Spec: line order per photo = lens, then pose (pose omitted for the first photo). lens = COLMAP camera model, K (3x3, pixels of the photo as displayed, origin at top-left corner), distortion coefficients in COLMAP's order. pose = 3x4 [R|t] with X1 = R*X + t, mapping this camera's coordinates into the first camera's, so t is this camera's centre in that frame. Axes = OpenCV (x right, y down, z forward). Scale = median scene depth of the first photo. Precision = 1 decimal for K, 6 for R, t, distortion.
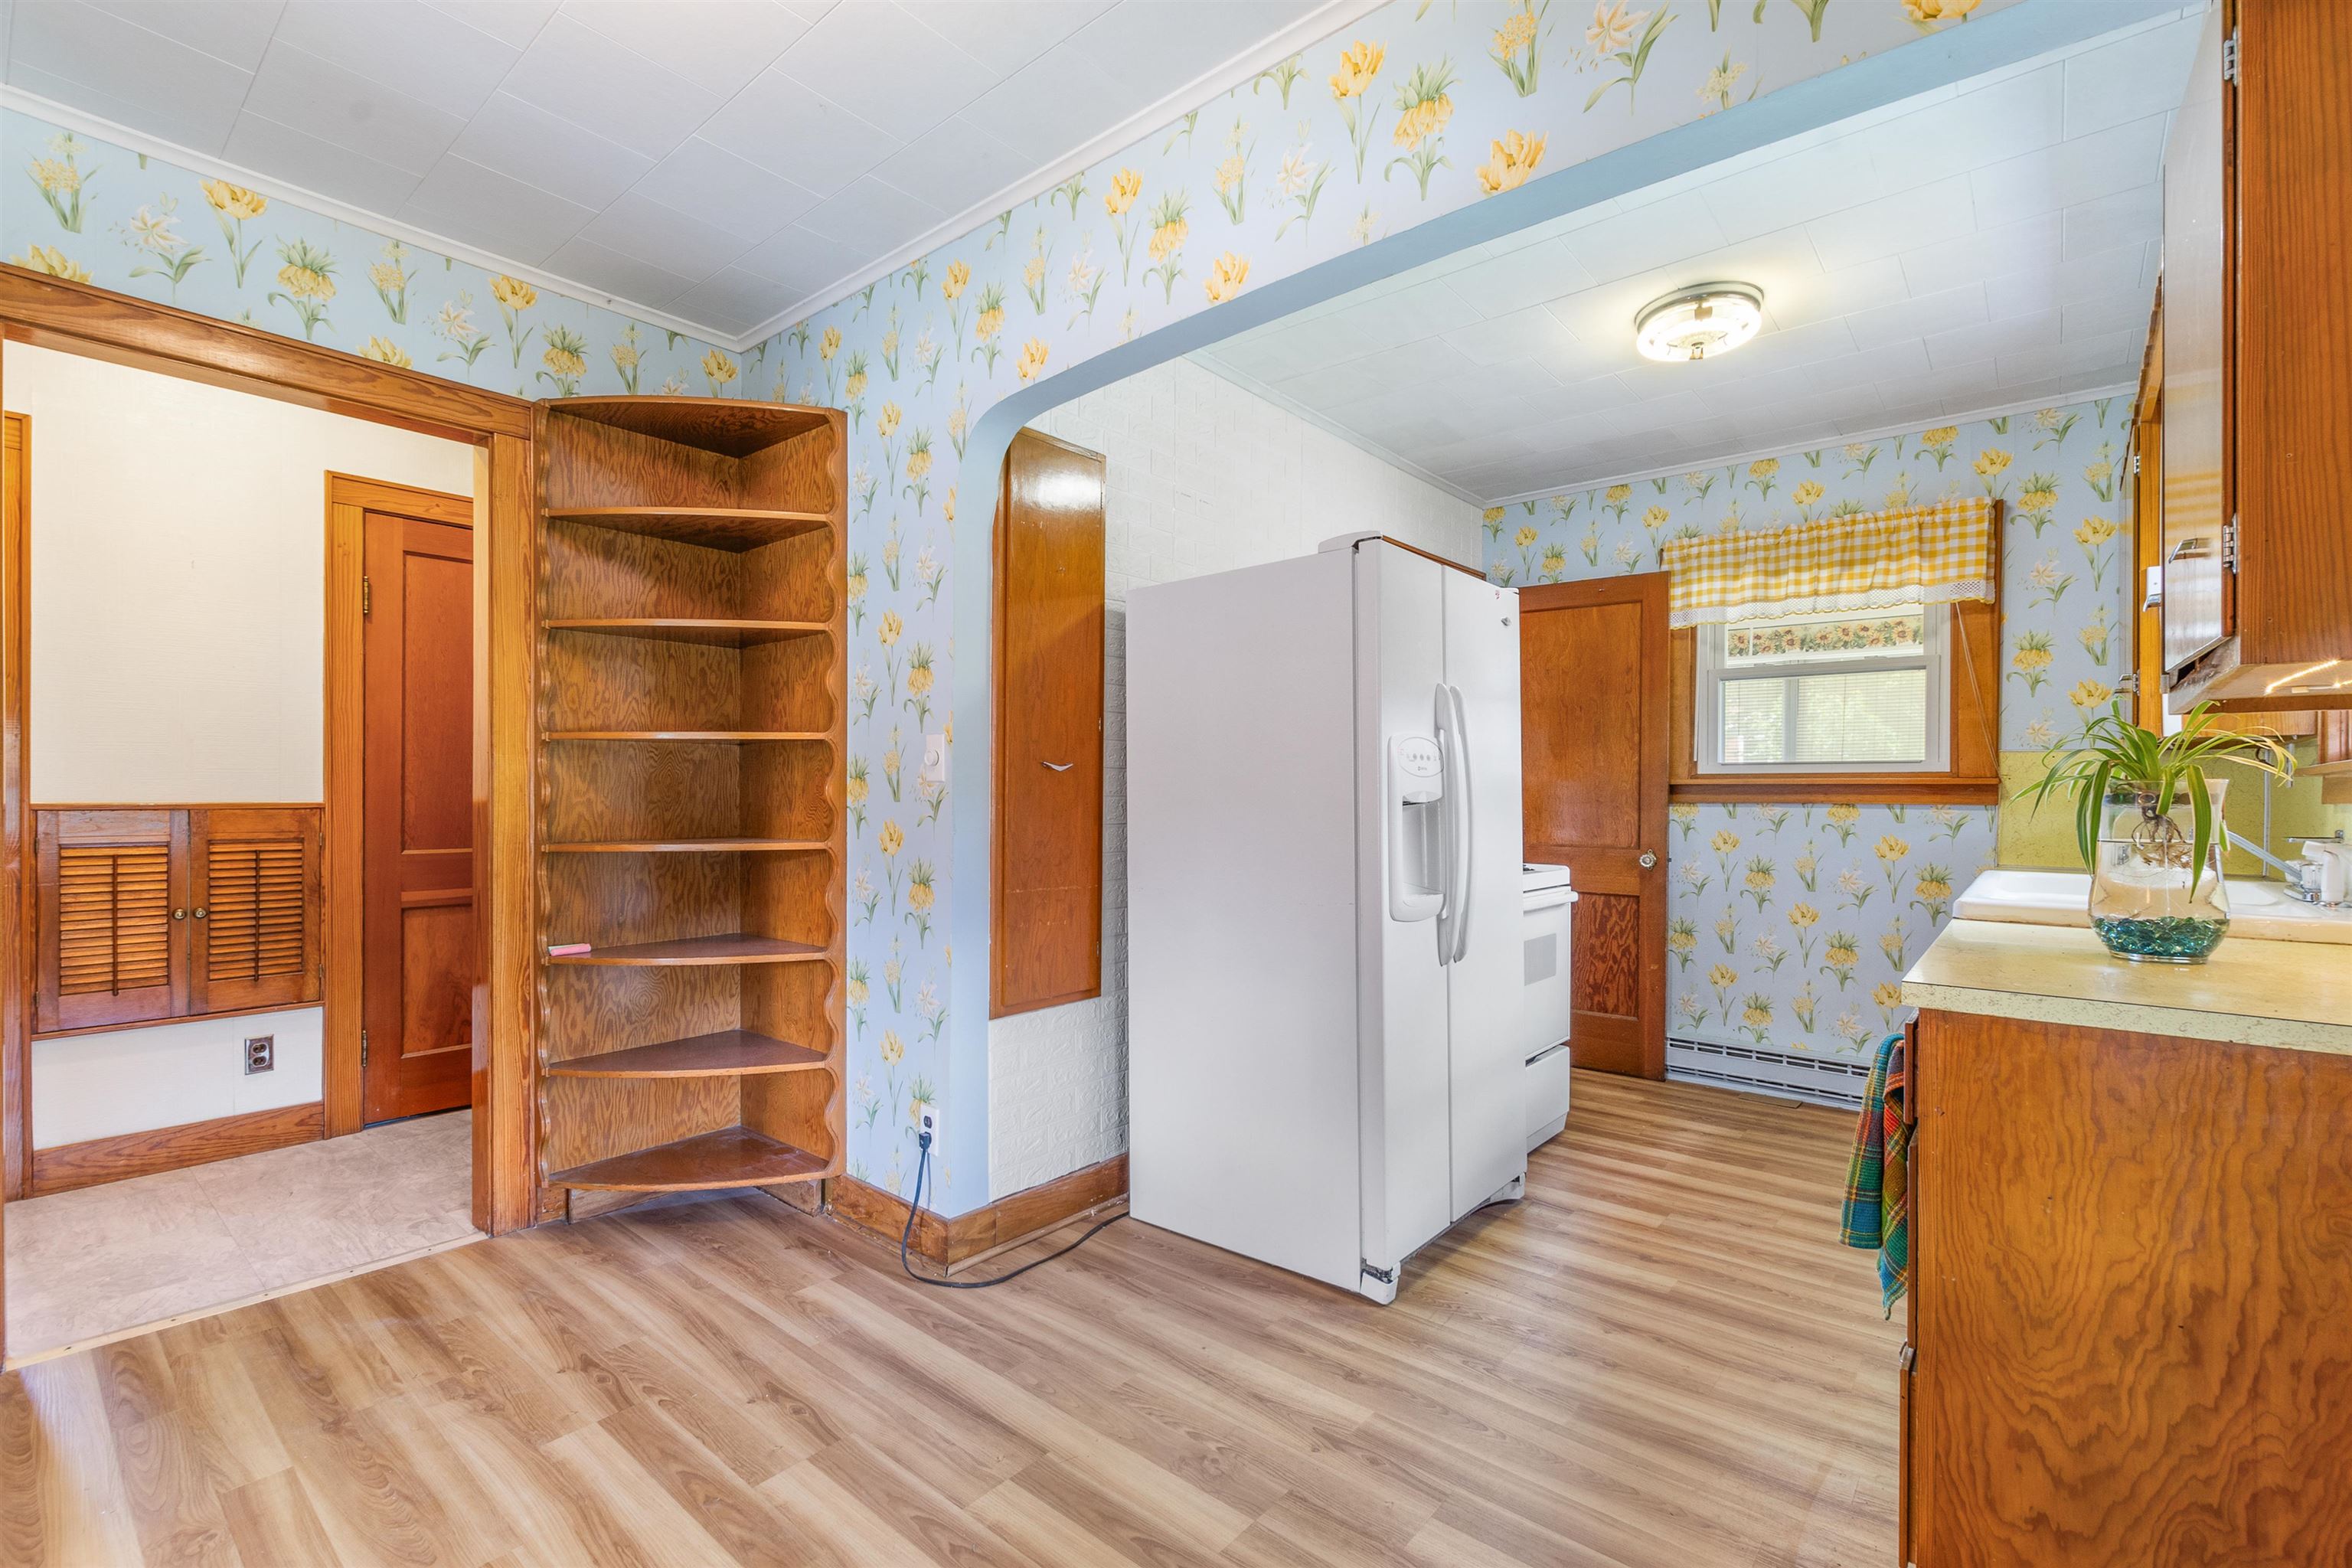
lens RADIAL K [[1017.1, 0, 1174.1], [0, 1017.1, 794.1], [0, 0, 1]] dist [-0.000130, -0.000499]
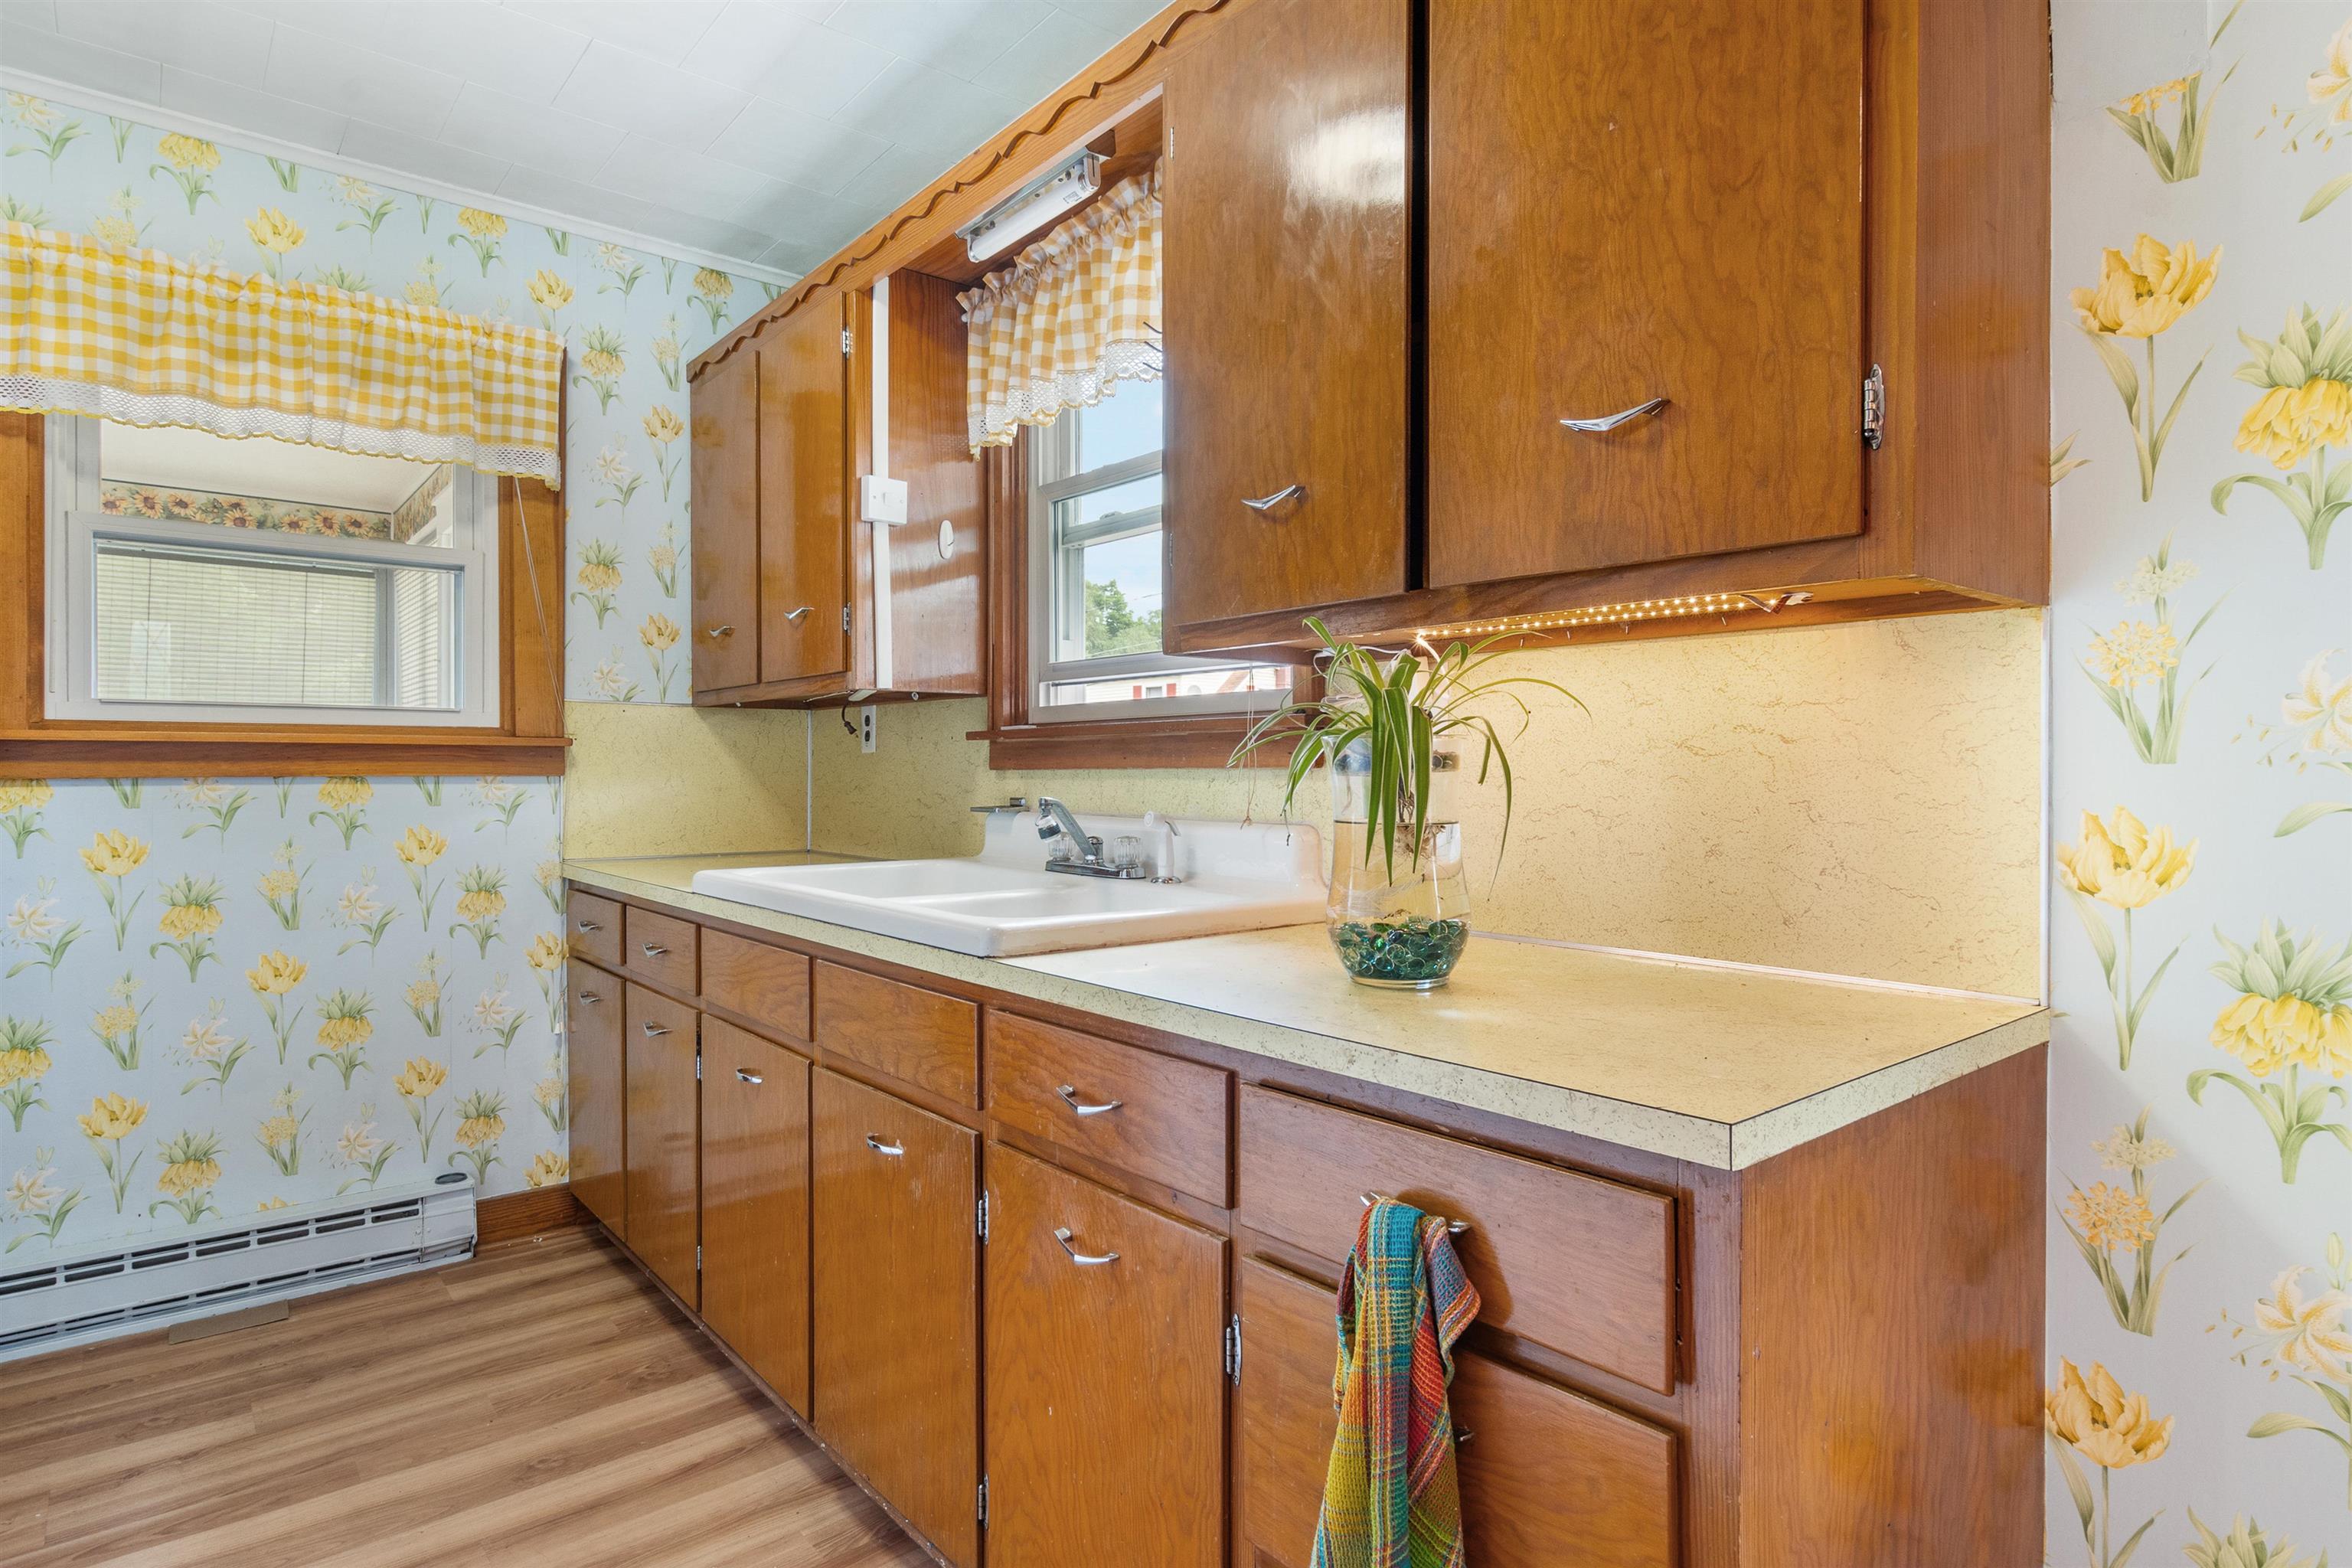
lens RADIAL K [[1254.6, 0, 1176.2], [0, 1254.6, 777.9], [0, 0, 1]] dist [0.002568, -0.001499]
pose [[0.179982, -0.013303, 0.983580, 0.019938], [0.001954, 0.999911, 0.013166, 0.001453], [-0.983668, -0.000448, 0.179992, 0.392526]]
